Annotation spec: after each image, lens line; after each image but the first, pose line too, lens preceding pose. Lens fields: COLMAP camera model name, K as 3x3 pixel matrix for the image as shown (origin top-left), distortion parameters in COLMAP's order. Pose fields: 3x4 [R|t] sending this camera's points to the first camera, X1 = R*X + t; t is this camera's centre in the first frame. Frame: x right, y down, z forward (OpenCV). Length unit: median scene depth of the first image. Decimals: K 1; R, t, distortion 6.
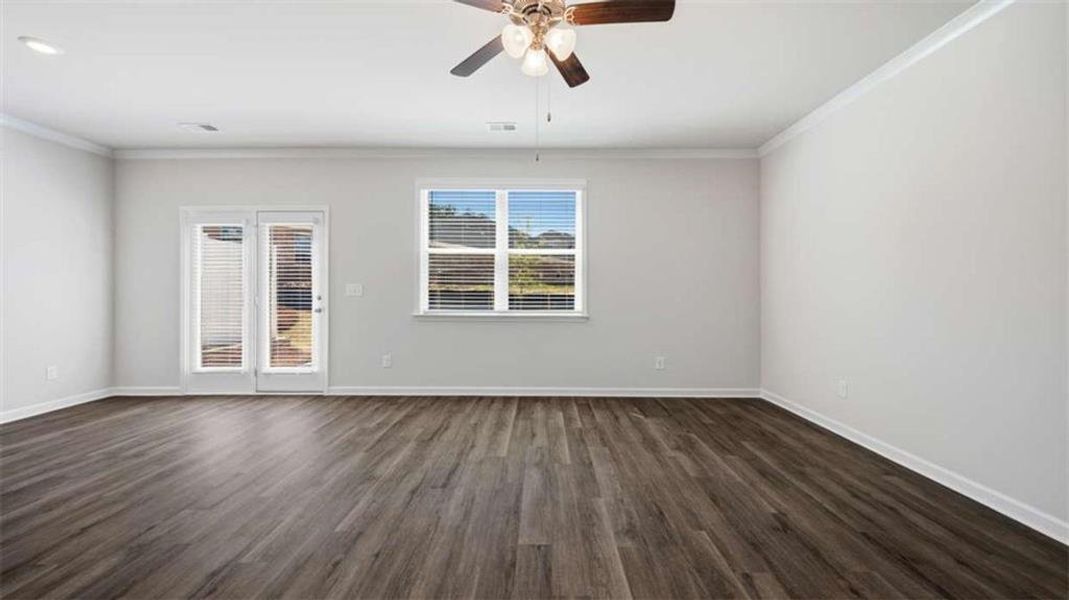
lens RADIAL K [[434.5, 0, 536.3], [0, 434.5, 286.5], [0, 0, 1]] dist [-0.001975, -0.000427]
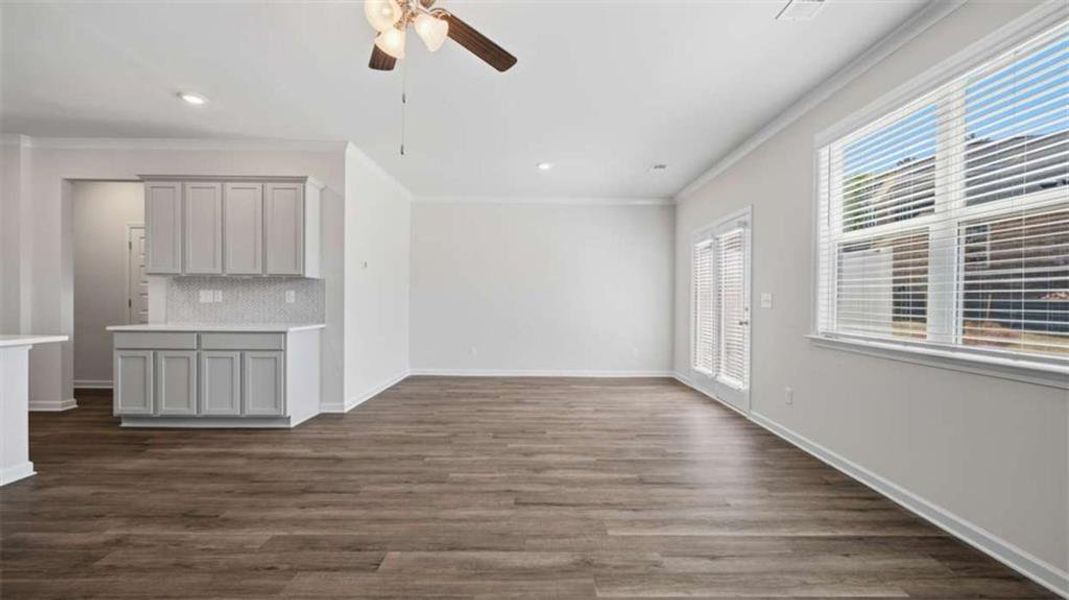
lens RADIAL K [[434.5, 0, 545.3], [0, 434.5, 305.4], [0, 0, 1]] dist [-0.001975, -0.000427]
pose [[0.022958, 0.011622, -0.999669, 0.859991], [0.000417, 0.999932, 0.011634, 0.014553], [0.999736, -0.000684, 0.022952, 1.201595]]
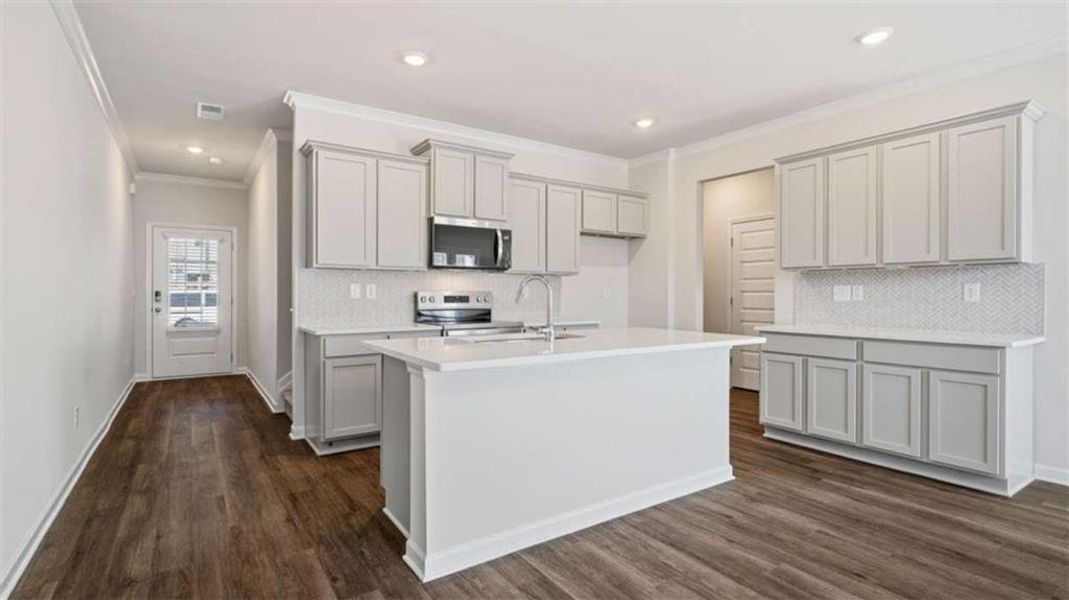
lens RADIAL K [[513.2, 0, 536.8], [0, 513.2, 296.8], [0, 0, 1]] dist [-0.001982, 0.001353]
pose [[-0.823219, 0.001861, -0.567721, 0.845837], [0.003852, 0.999990, -0.002307, 0.008877], [0.567711, -0.004086, -0.823218, 0.617228]]
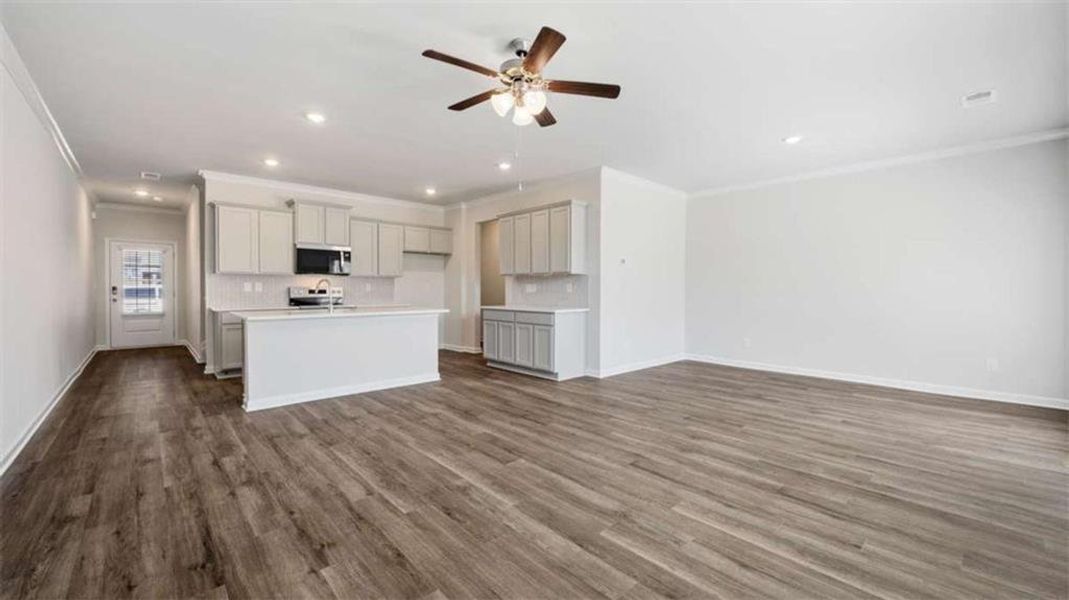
lens RADIAL K [[422.2, 0, 537.7], [0, 422.2, 295.2], [0, 0, 1]] dist [-0.001804, -0.001011]
pose [[-0.727048, 0.008547, -0.686534, 0.812618], [0.004533, 0.999960, 0.007648, 0.022014], [0.686572, 0.002448, -0.727058, 1.874781]]
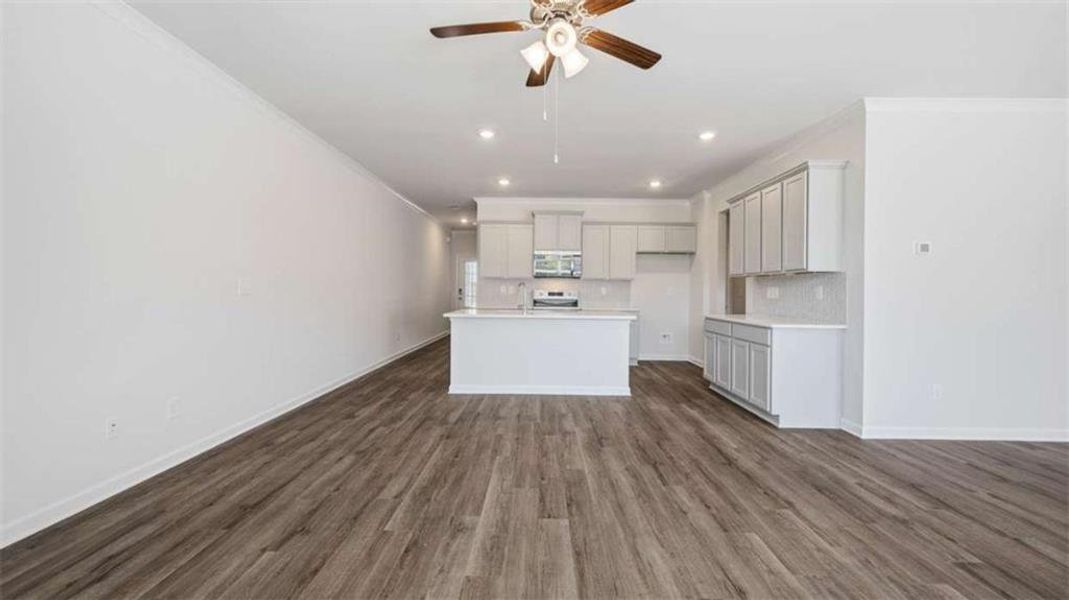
lens RADIAL K [[422.2, 0, 535.5], [0, 422.2, 291.0], [0, 0, 1]] dist [-0.001804, -0.001011]
pose [[-0.999931, -0.010805, 0.004610, 0.039292], [-0.010843, 0.999907, -0.008288, 0.018433], [-0.004520, -0.008337, -0.999955, 1.872404]]
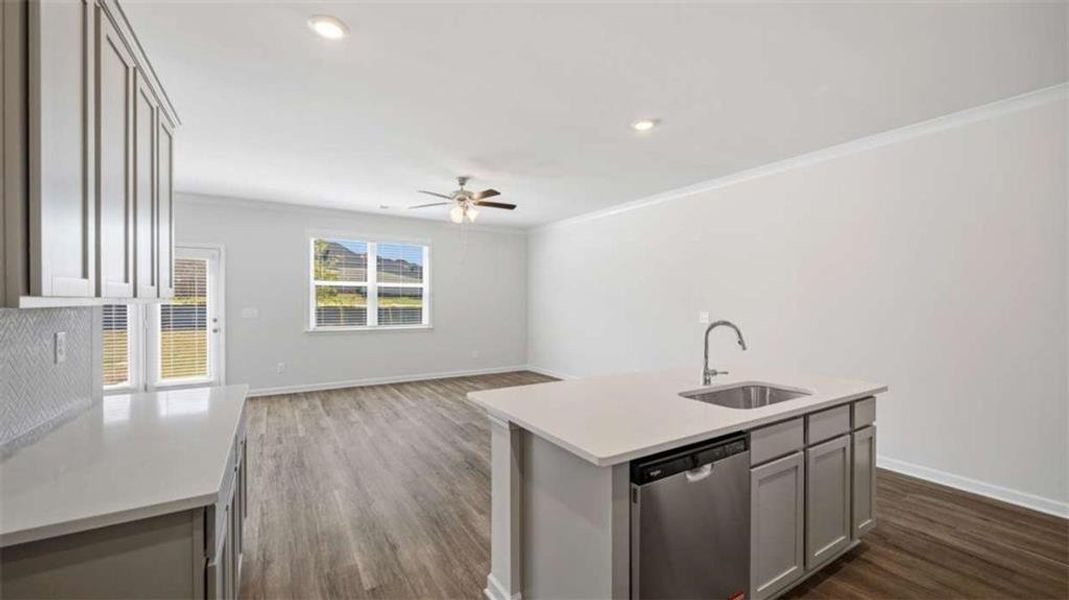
lens RADIAL K [[422.2, 0, 535.1], [0, 422.2, 299.7], [0, 0, 1]] dist [-0.001804, -0.001011]
pose [[0.846594, 0.001100, 0.532237, -0.825456], [-0.006582, 0.999943, 0.008404, -0.105906], [-0.532198, -0.010618, 0.846553, -1.069761]]
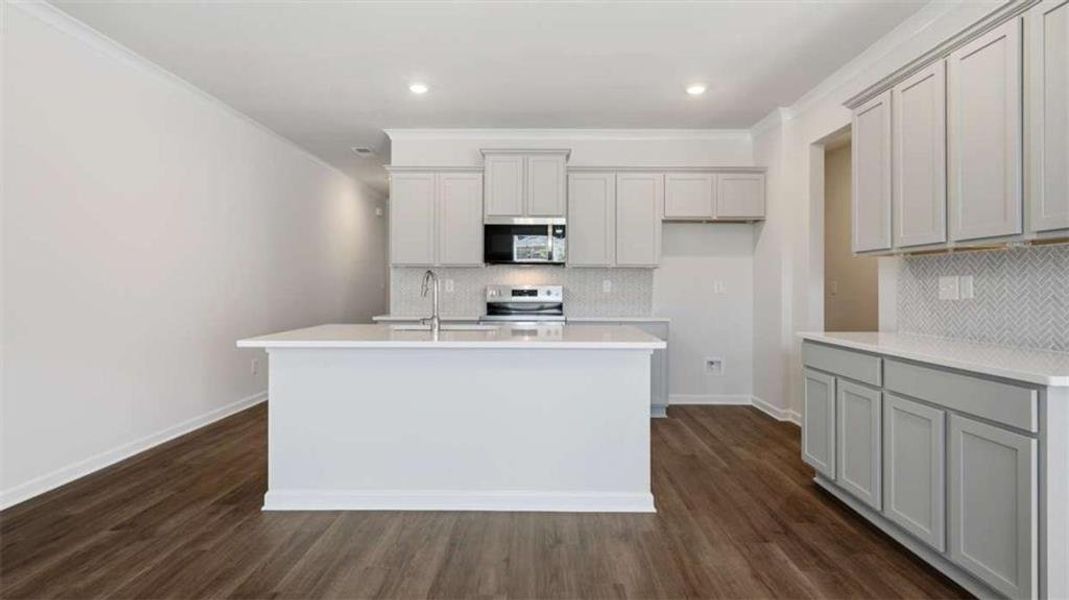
lens RADIAL K [[513.2, 0, 538.7], [0, 513.2, 286.8], [0, 0, 1]] dist [-0.001982, 0.001353]
pose [[-0.999994, -0.003024, 0.001671, -0.165487], [-0.003040, 0.999947, -0.009872, 0.008902], [-0.001641, -0.009877, -0.999950, 0.943853]]
